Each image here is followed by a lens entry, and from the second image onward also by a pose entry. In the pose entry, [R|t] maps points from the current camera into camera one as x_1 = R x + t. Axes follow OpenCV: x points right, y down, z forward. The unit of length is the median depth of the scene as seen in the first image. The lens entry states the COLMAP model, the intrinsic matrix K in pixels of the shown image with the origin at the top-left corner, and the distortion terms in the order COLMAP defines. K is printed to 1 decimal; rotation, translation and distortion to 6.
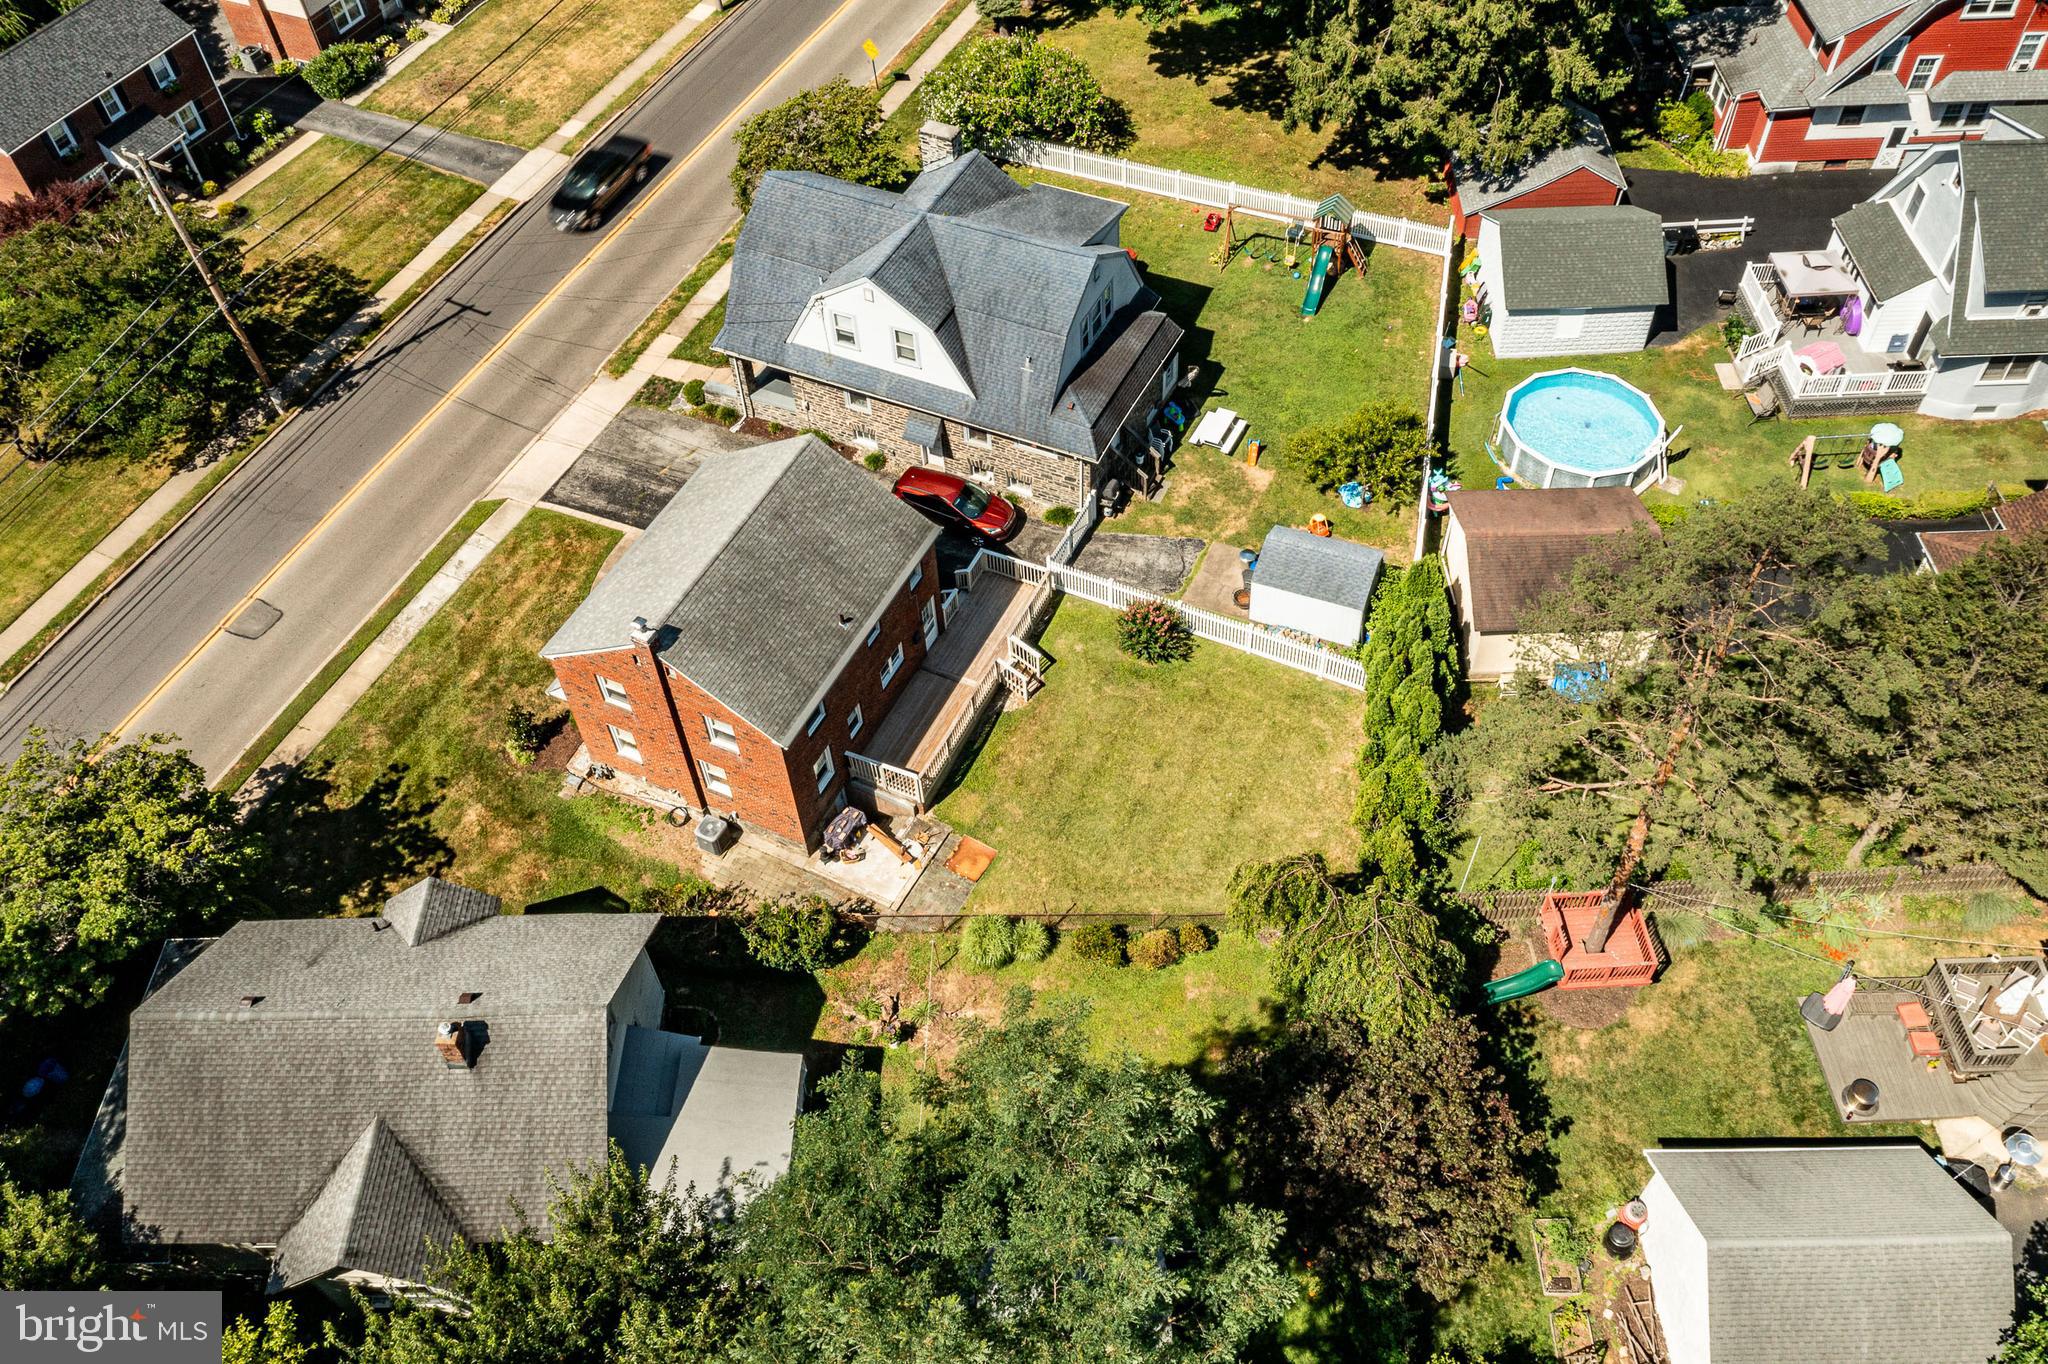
lens RADIAL K [[1614.8, 0, 1024.0], [0, 1614.8, 682.0], [0, 0, 1]] dist [-0.002082, 0.000761]
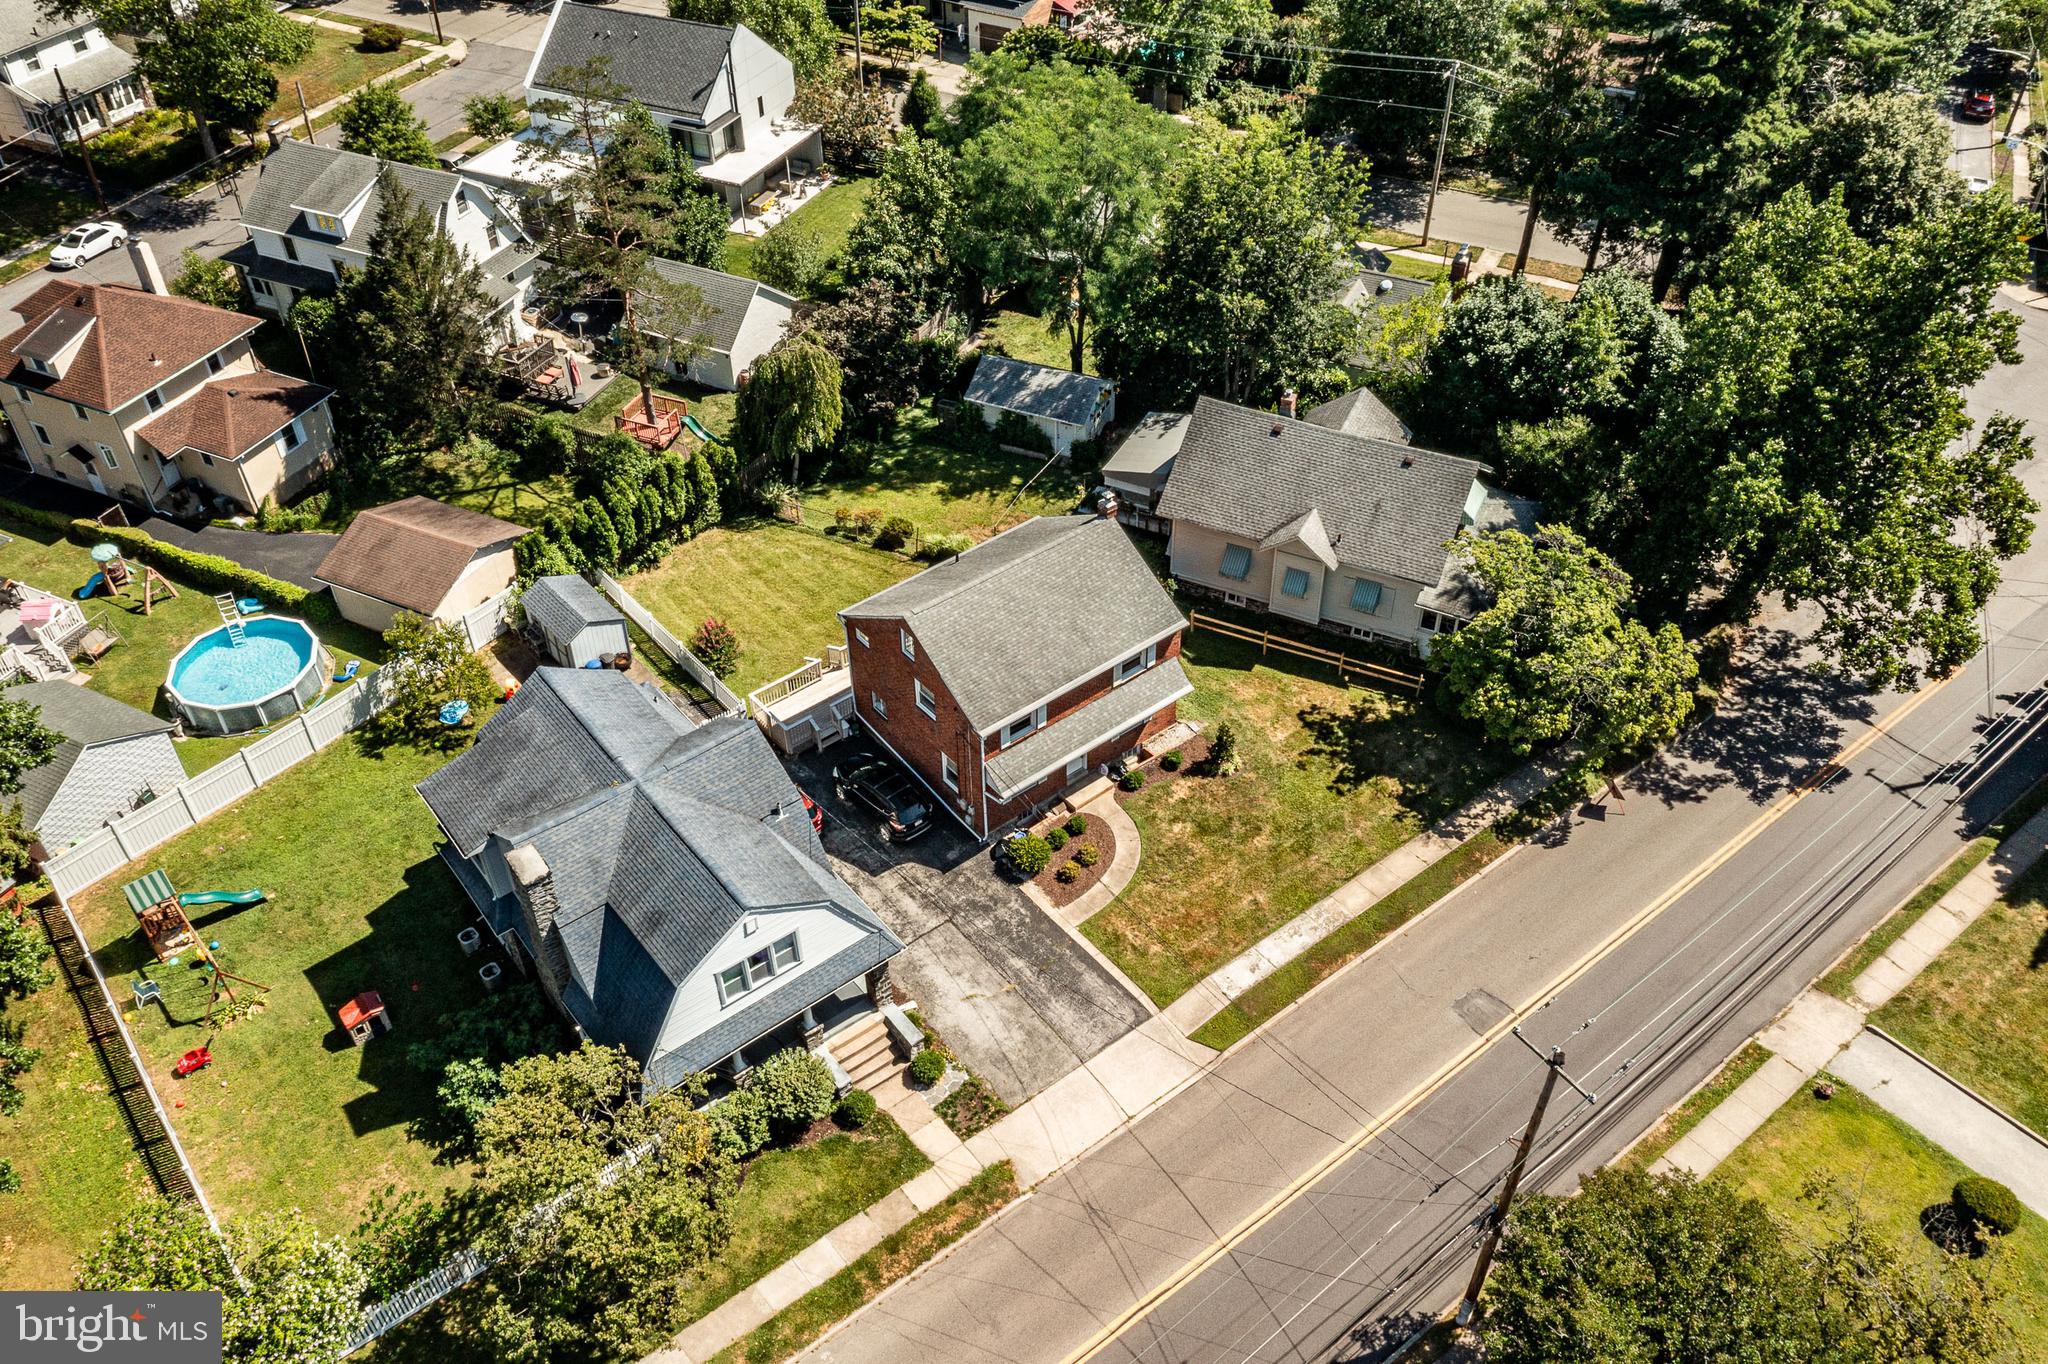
lens RADIAL K [[1614.8, 0, 1024.0], [0, 1614.8, 682.0], [0, 0, 1]] dist [-0.002082, 0.000761]
pose [[-0.900323, -0.238355, 0.364150, -0.511535], [0.369136, 0.025035, 0.929038, -0.947328], [-0.230557, 0.970855, 0.065446, 0.789626]]
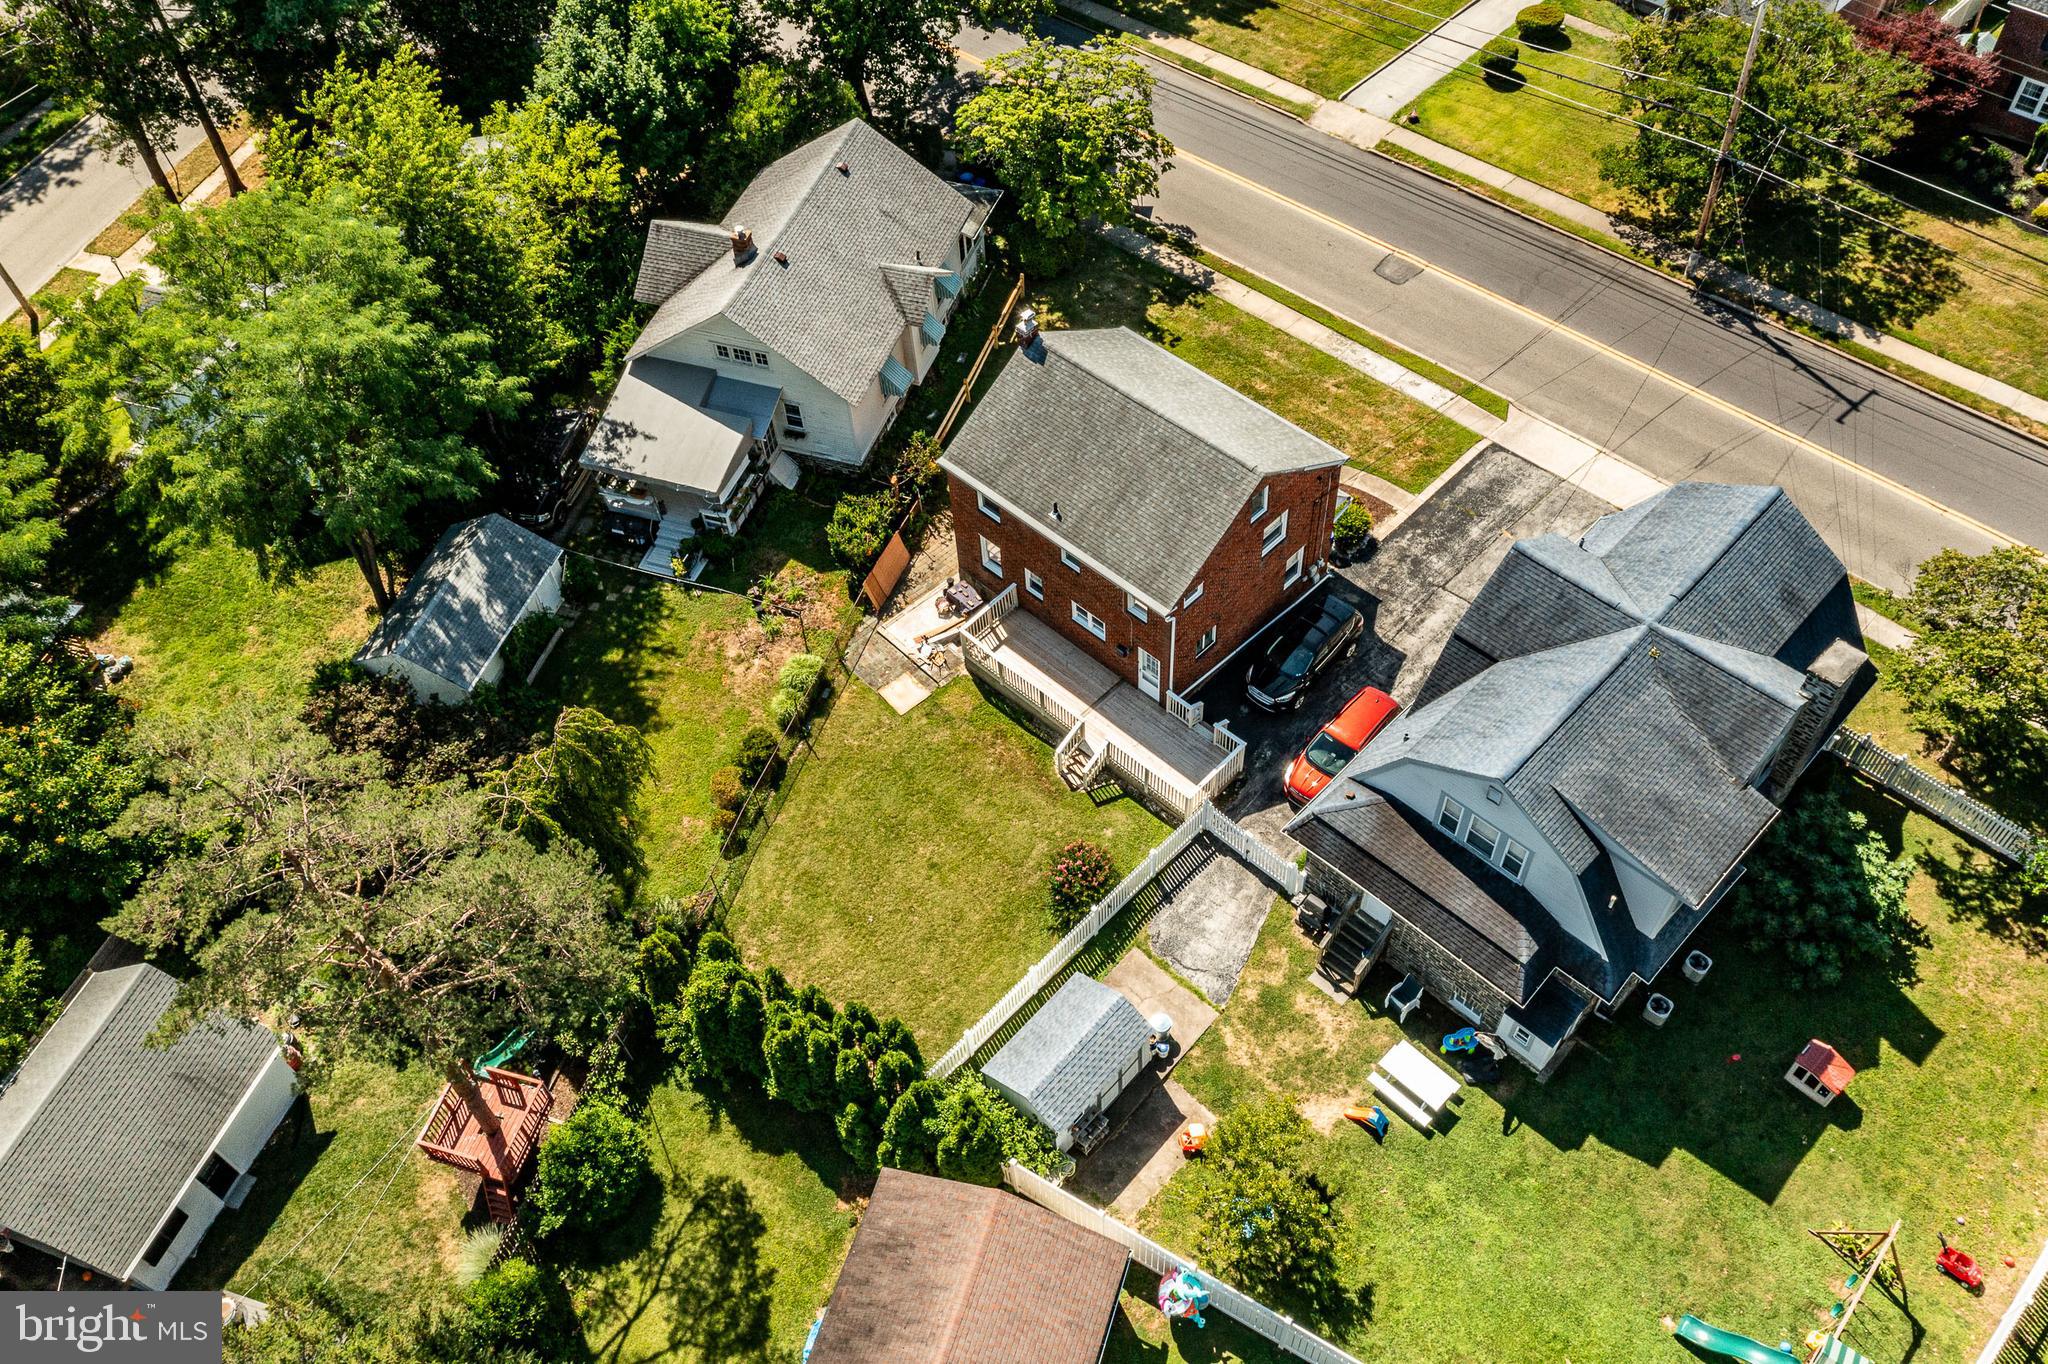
lens RADIAL K [[1624.0, 0, 1018.3], [0, 1624.0, 674.7], [0, 0, 1]] dist [-0.006208, -0.000283]
pose [[-0.315616, 0.780994, -0.538920, 0.415864], [-0.689465, 0.201463, 0.695738, -0.561813], [0.651939, 0.591152, 0.474883, 0.443981]]
